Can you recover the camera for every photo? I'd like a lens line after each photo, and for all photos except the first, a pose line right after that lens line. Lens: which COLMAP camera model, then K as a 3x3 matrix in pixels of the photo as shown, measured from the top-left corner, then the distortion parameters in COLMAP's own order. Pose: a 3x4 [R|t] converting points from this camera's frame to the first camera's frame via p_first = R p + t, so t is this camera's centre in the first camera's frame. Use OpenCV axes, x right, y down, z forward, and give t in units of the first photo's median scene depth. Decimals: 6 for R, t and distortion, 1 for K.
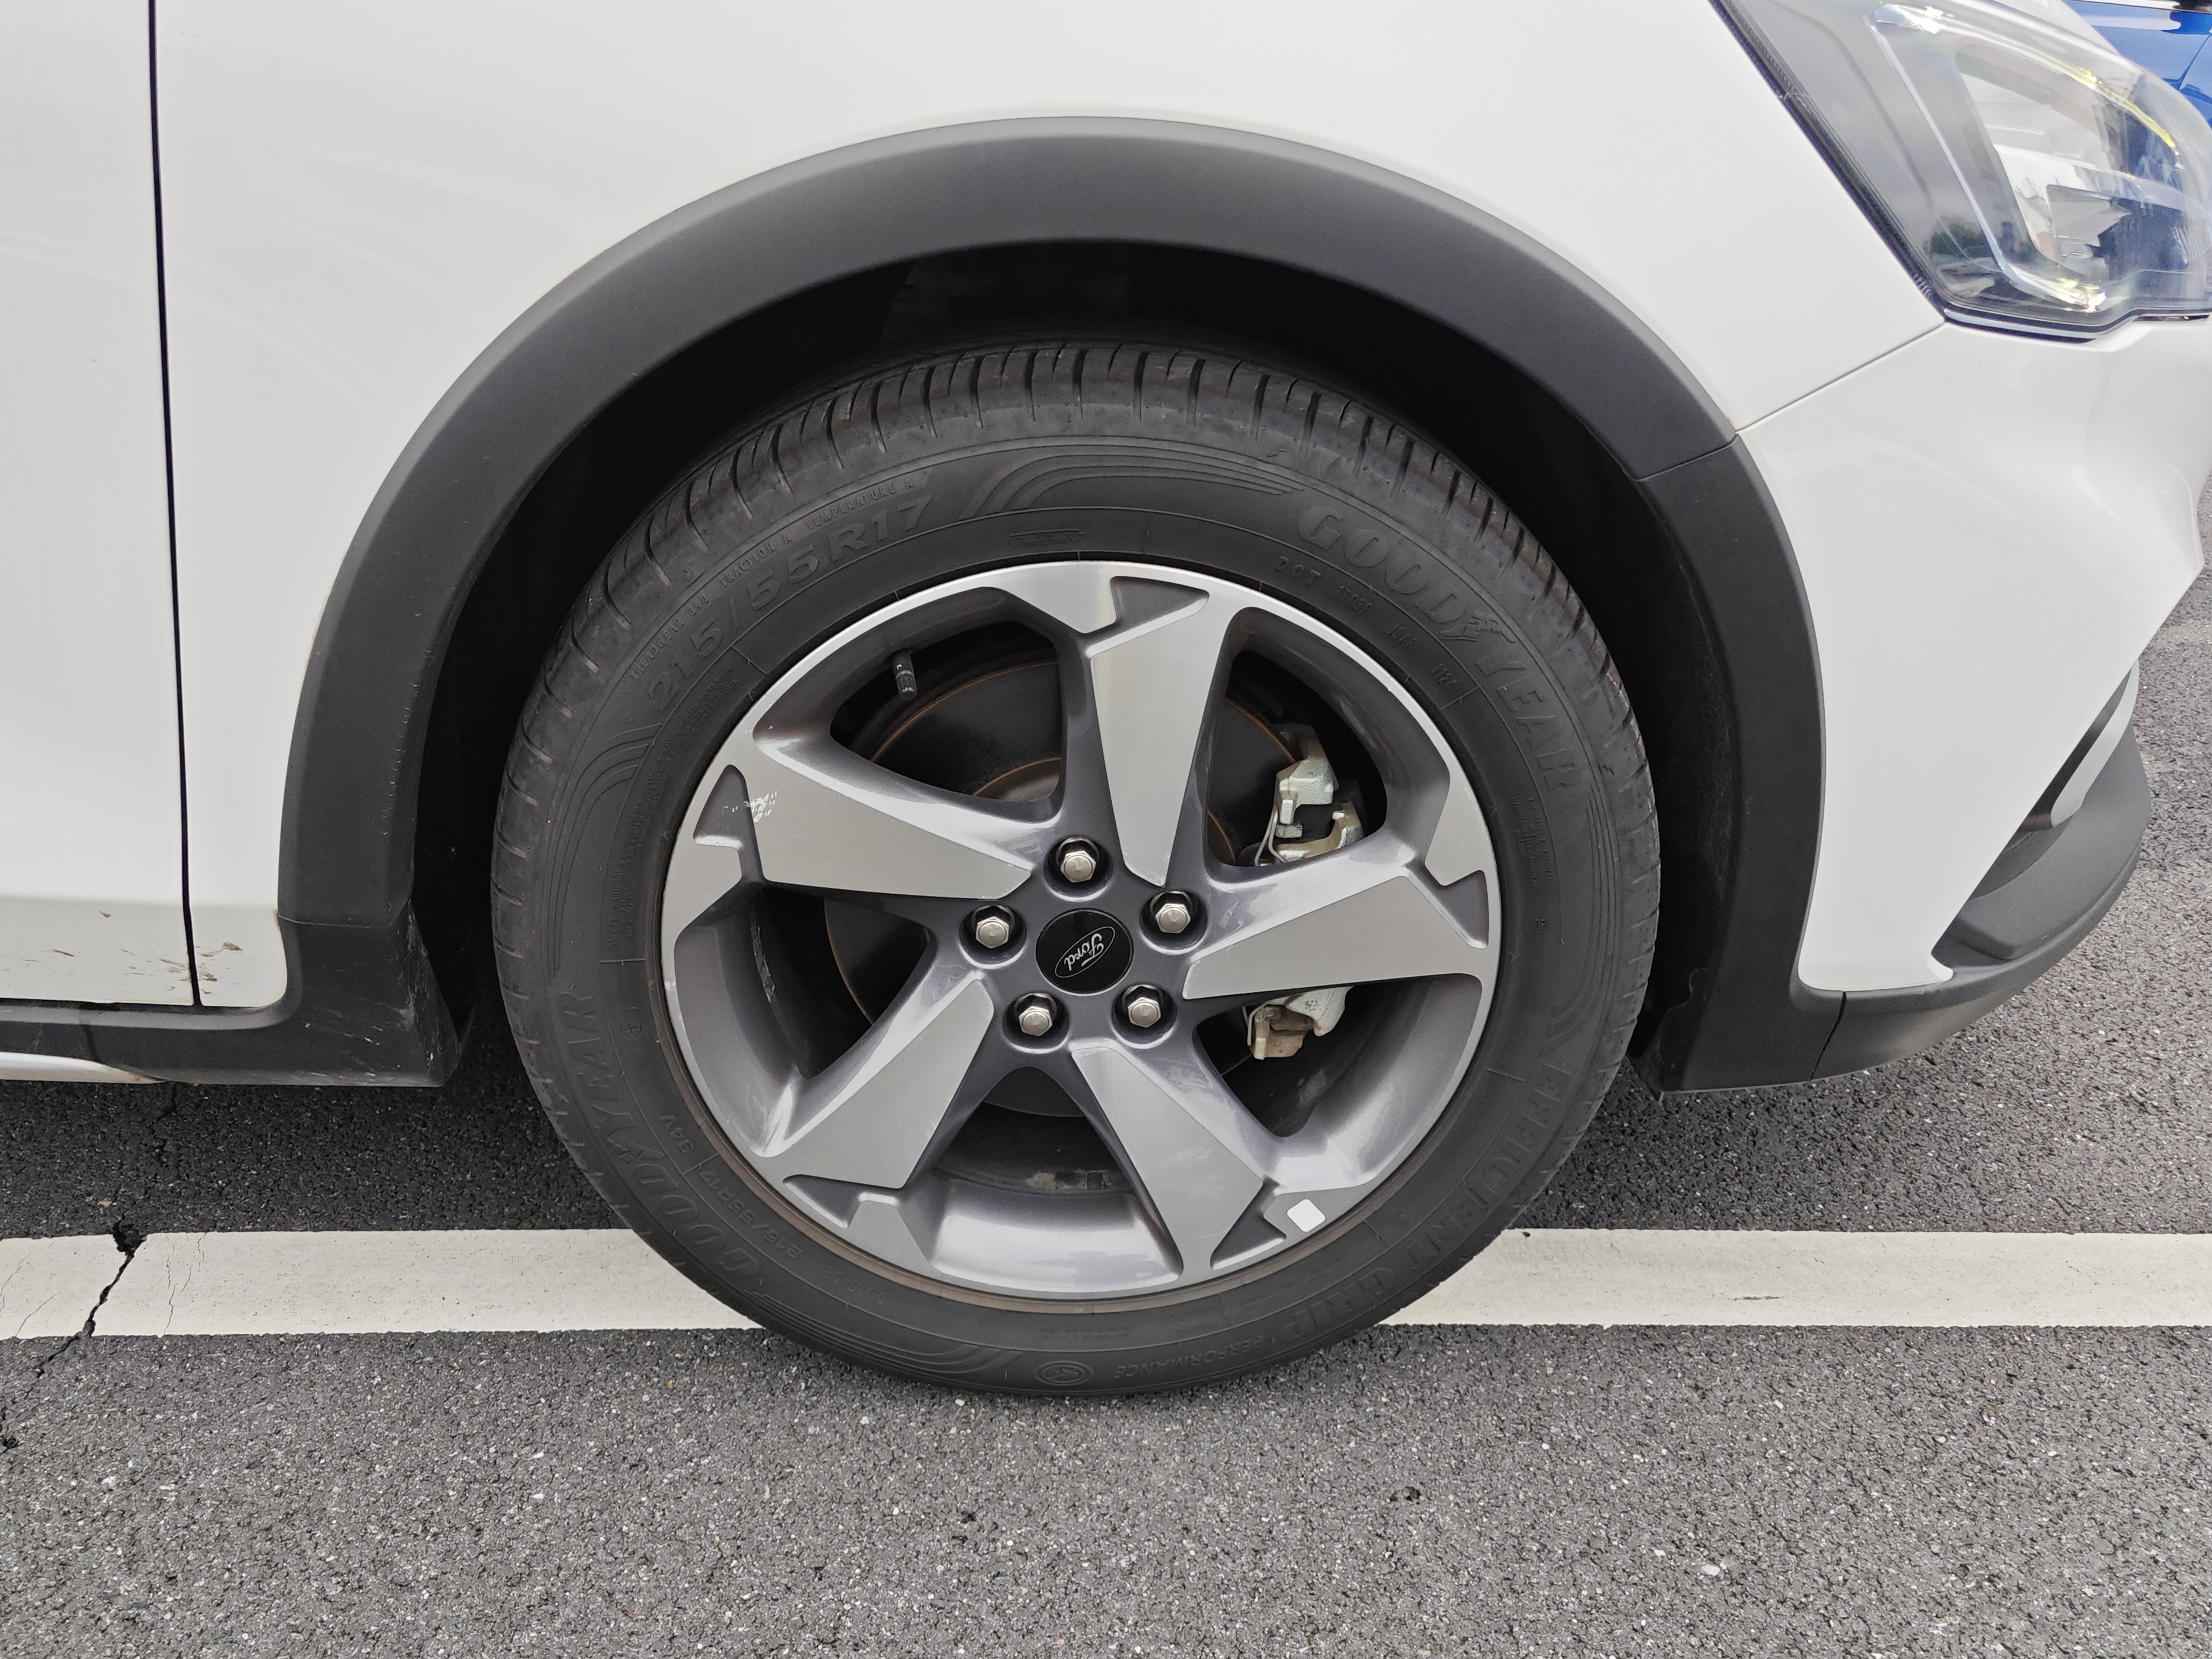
lens RADIAL K [[1637.5, 0, 1106.0], [0, 1637.5, 829.5], [0, 0, 1]] dist [-0.011599, -0.005084]
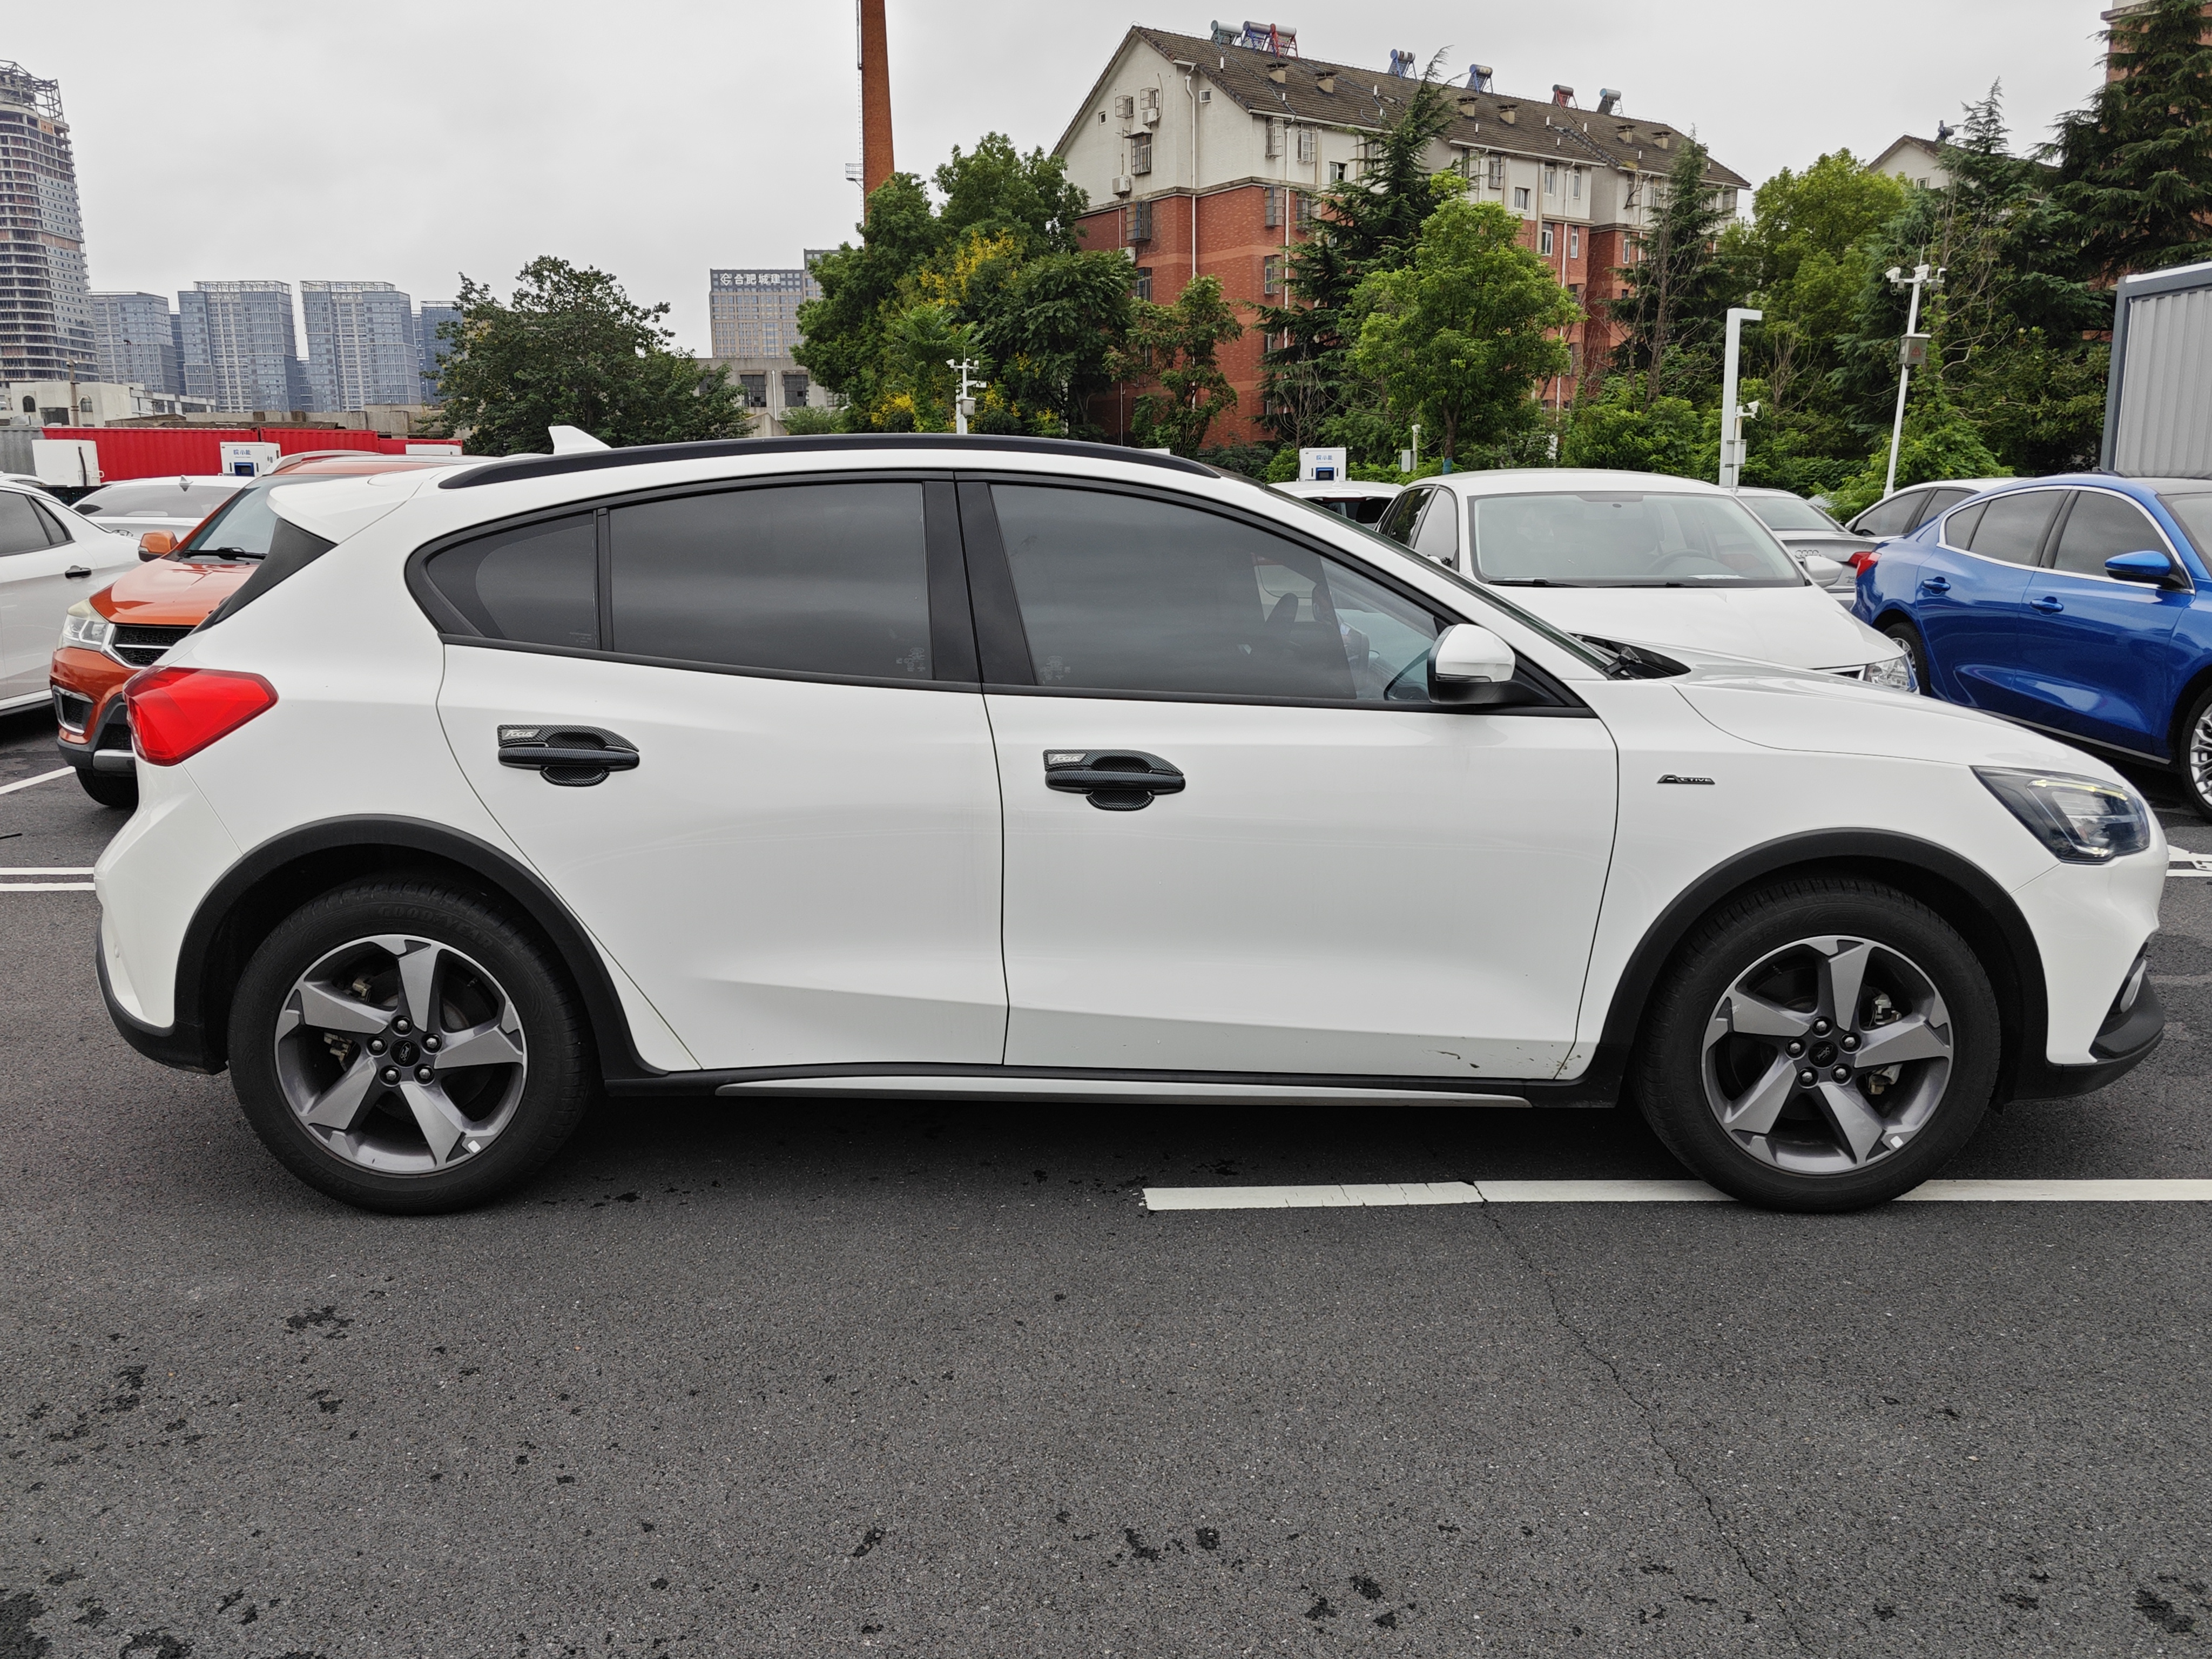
lens RADIAL K [[1637.5, 0, 1106.0], [0, 1637.5, 829.5], [0, 0, 1]] dist [-0.011599, -0.005084]
pose [[0.997880, -0.035289, -0.054684, -1.250780], [0.020163, 0.966519, -0.255802, 0.447103], [0.061880, 0.254157, 0.965181, -2.360104]]
